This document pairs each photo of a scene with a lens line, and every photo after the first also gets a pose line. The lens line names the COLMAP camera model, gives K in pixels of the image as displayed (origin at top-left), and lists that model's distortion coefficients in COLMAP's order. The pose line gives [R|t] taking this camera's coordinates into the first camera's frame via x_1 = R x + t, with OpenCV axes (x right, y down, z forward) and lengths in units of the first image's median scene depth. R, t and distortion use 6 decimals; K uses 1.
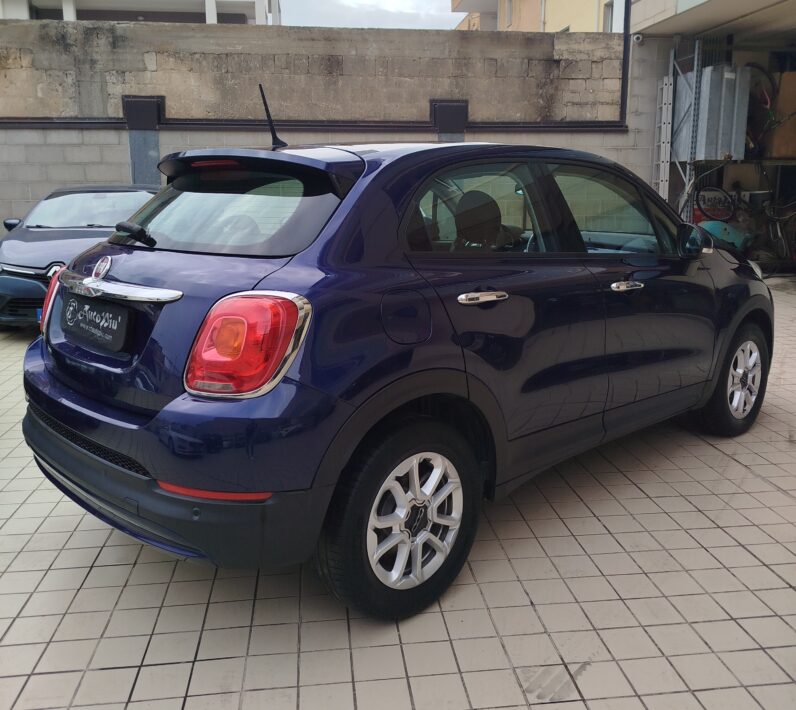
lens RADIAL K [[741.3, 0, 392.6], [0, 741.3, 322.4], [0, 0, 1]] dist [0.011155, -0.012545]
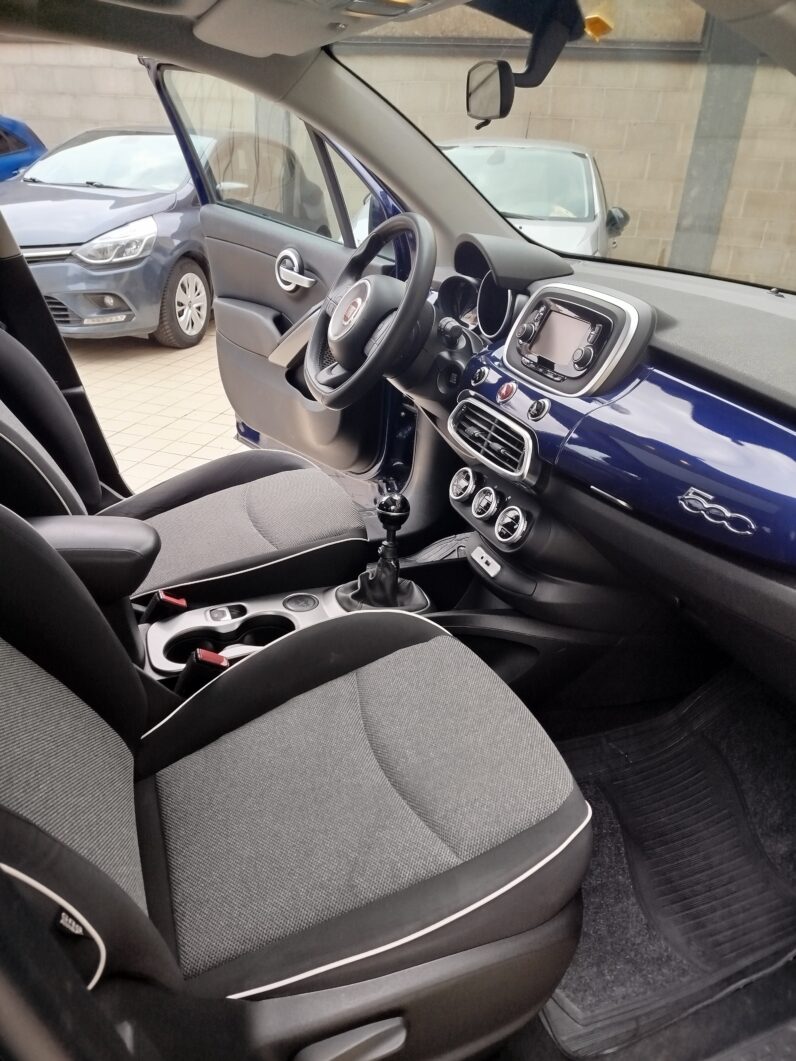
lens RADIAL K [[763.2, 0, 402.1], [0, 763.2, 496.1], [0, 0, 1]] dist [0.028549, -0.002334]
pose [[0.926031, 0.196933, -0.322001, 0.105693], [-0.118440, 0.961621, 0.247503, -0.044958], [0.358384, -0.191058, 0.913815, 0.281436]]
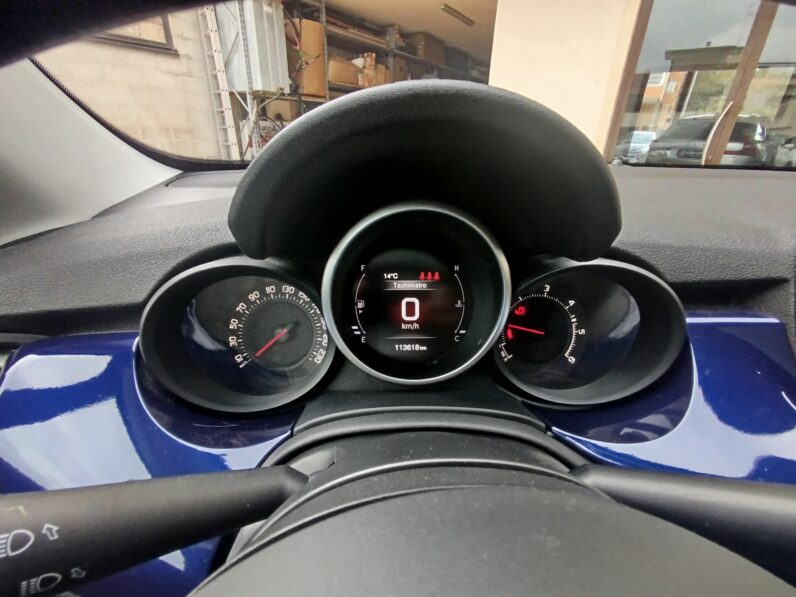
lens RADIAL K [[370.1, 0, 397.8], [0, 370.1, 301.2], [0, 0, 1]] dist [-0.019946, 0.013490]
pose [[0.648625, -0.299780, 0.699584, 0.050566], [0.110660, 0.946542, 0.303005, -0.053436], [-0.753021, -0.119121, 0.647125, 0.410377]]
